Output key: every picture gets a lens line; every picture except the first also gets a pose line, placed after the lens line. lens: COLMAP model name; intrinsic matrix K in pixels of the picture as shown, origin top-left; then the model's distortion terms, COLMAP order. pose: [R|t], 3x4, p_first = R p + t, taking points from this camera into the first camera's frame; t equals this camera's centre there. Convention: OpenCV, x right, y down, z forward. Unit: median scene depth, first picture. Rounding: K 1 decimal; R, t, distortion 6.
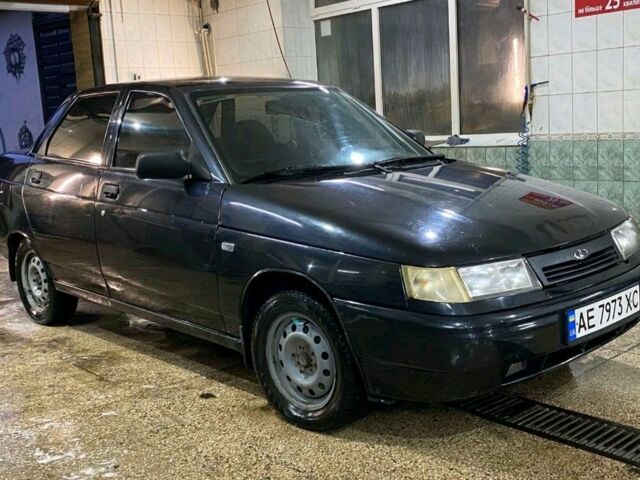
lens RADIAL K [[767.7, 0, 320.0], [0, 767.7, 240.0], [0, 0, 1]] dist [-0.004982, -0.038557]
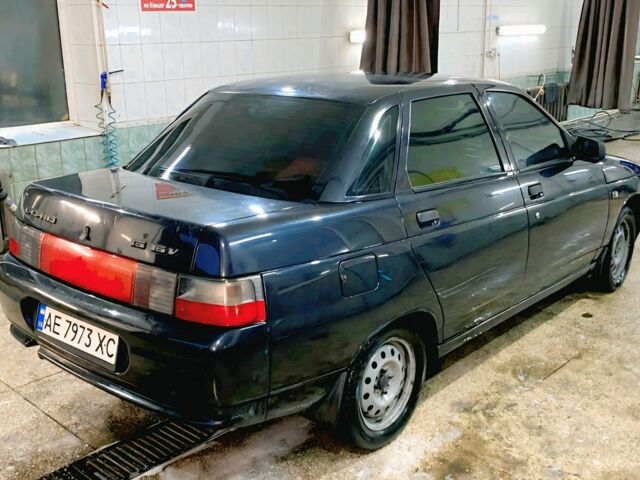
lens RADIAL K [[745.5, 0, 320.0], [0, 745.5, 240.0], [0, 0, 1]] dist [0.019932, -0.016184]
pose [[-0.096450, -0.220182, 0.970679, -0.760777], [0.174079, 0.956463, 0.234254, -0.178482], [-0.979997, 0.191569, -0.053922, 0.843791]]
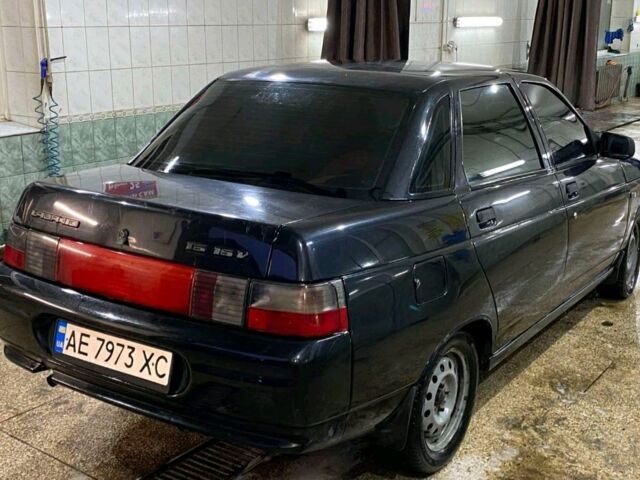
lens RADIAL K [[843.0, 0, 329.9], [0, 843.0, 242.6], [0, 0, 1]] dist [0.001261, 0.049927]
pose [[-0.226078, -0.201511, 0.953038, -0.756786], [0.157361, 0.957964, 0.239881, -0.188089], [-0.961315, 0.204202, -0.184865, 0.936181]]
